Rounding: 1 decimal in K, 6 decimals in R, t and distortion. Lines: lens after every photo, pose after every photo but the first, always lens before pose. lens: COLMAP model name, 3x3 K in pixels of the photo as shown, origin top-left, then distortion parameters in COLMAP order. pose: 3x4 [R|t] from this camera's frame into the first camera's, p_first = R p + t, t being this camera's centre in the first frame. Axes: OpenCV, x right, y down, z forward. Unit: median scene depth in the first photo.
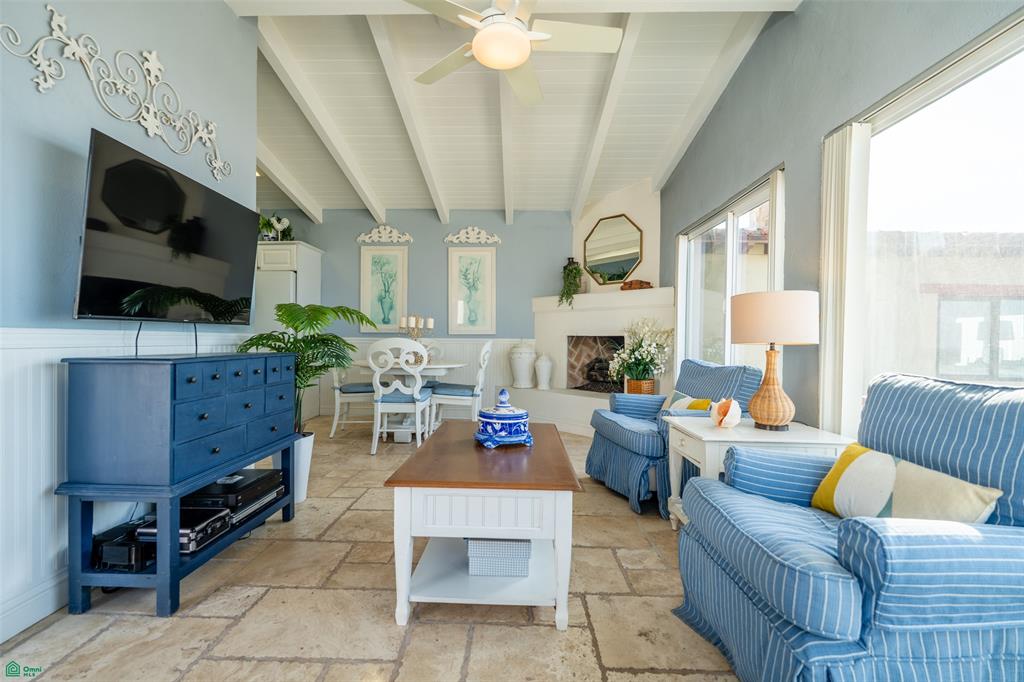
lens RADIAL K [[460.3, 0, 507.1], [0, 460.3, 342.2], [0, 0, 1]] dist [-0.002015, -0.000660]
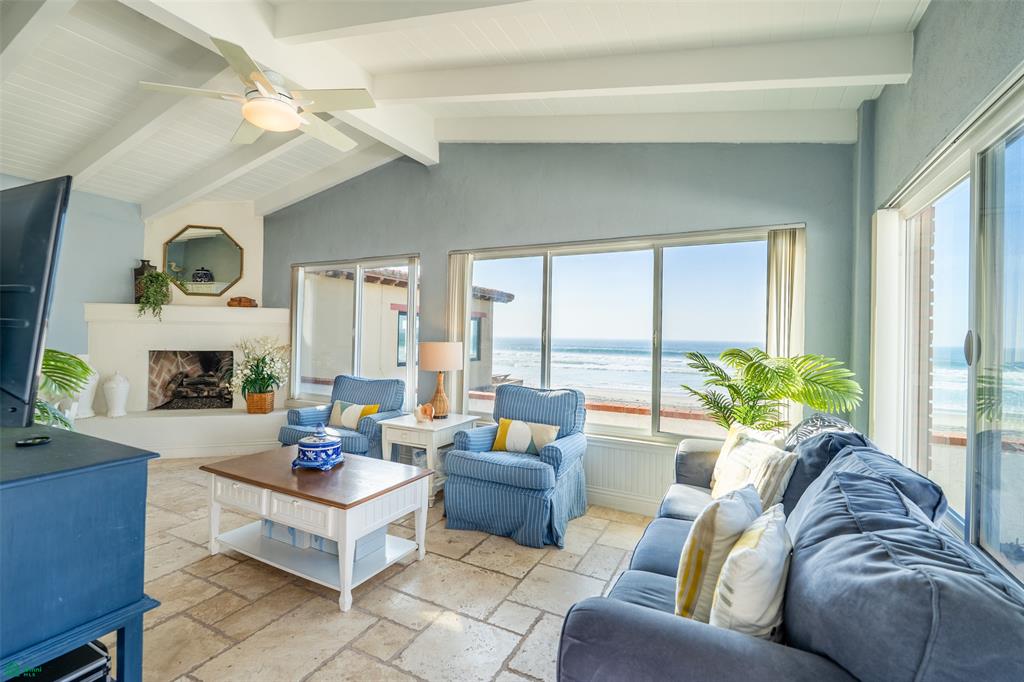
lens RADIAL K [[460.3, 0, 505.6], [0, 460.3, 329.1], [0, 0, 1]] dist [-0.002015, -0.000660]
pose [[0.445048, 0.003876, 0.895498, -0.385458], [-0.008451, 0.999964, -0.000128, -0.066125], [-0.895467, -0.007511, 0.445065, -0.002258]]
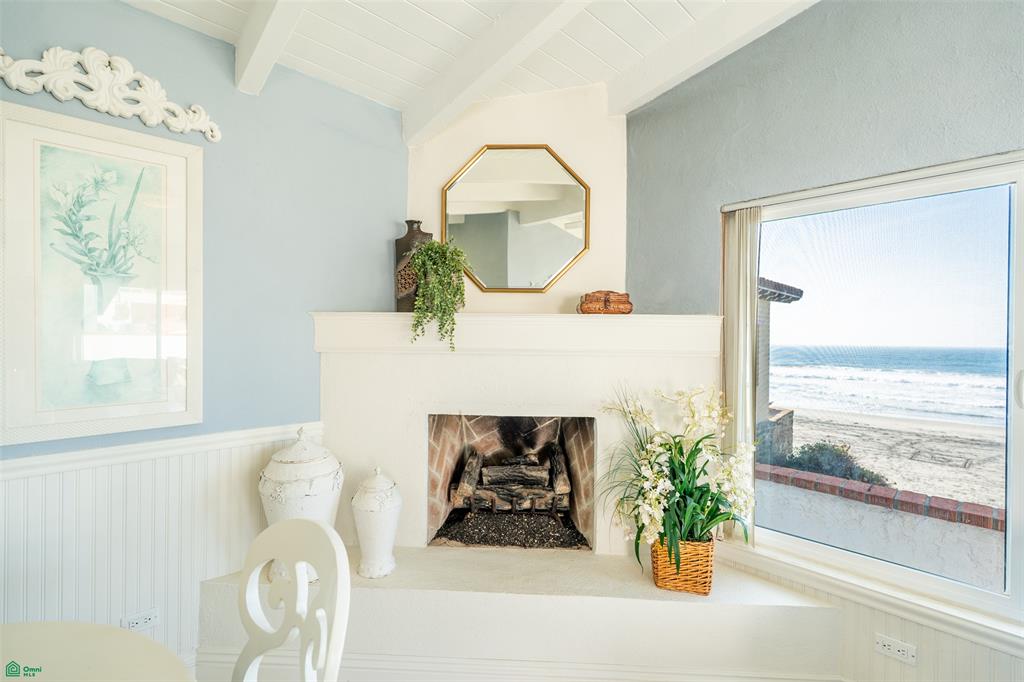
lens RADIAL K [[460.3, 0, 492.0], [0, 460.3, 337.8], [0, 0, 1]] dist [-0.002015, -0.000660]
pose [[0.724875, -0.004513, 0.688866, -0.114591], [-0.001213, 0.999969, 0.007828, -0.091085], [-0.688880, -0.006510, 0.724846, 0.733722]]
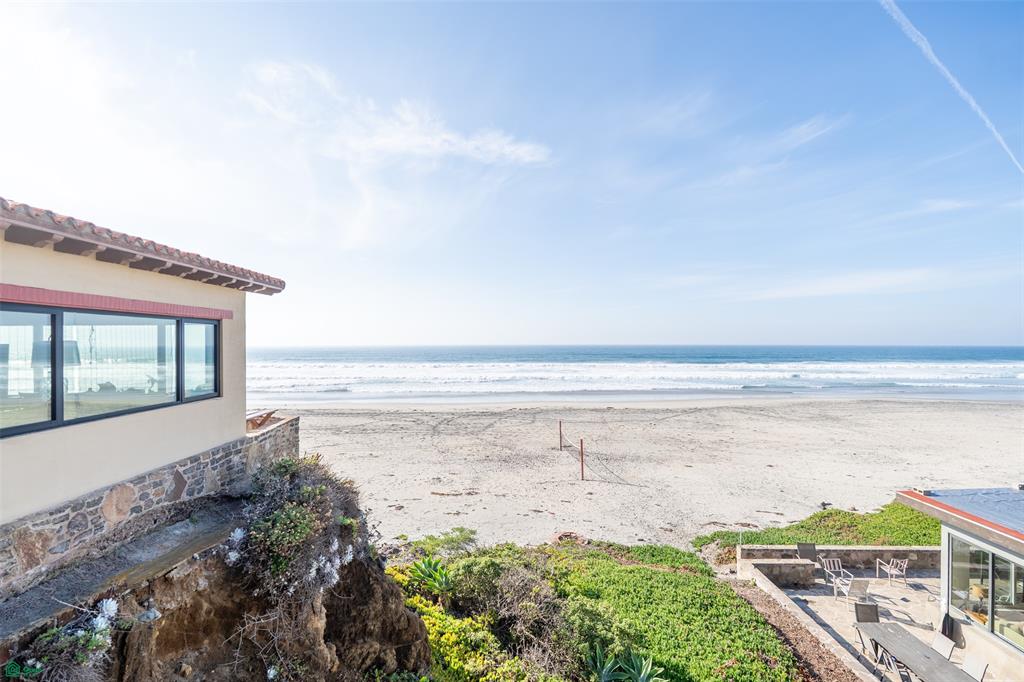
lens RADIAL K [[460.3, 0, 496.0], [0, 460.3, 340.0], [0, 0, 1]] dist [-0.002015, -0.000660]
pose [[-0.009774, -0.006325, 0.999932, 0.497833], [0.005767, 0.999963, 0.006382, -0.068600], [-0.999936, 0.005829, -0.009737, 0.469157]]
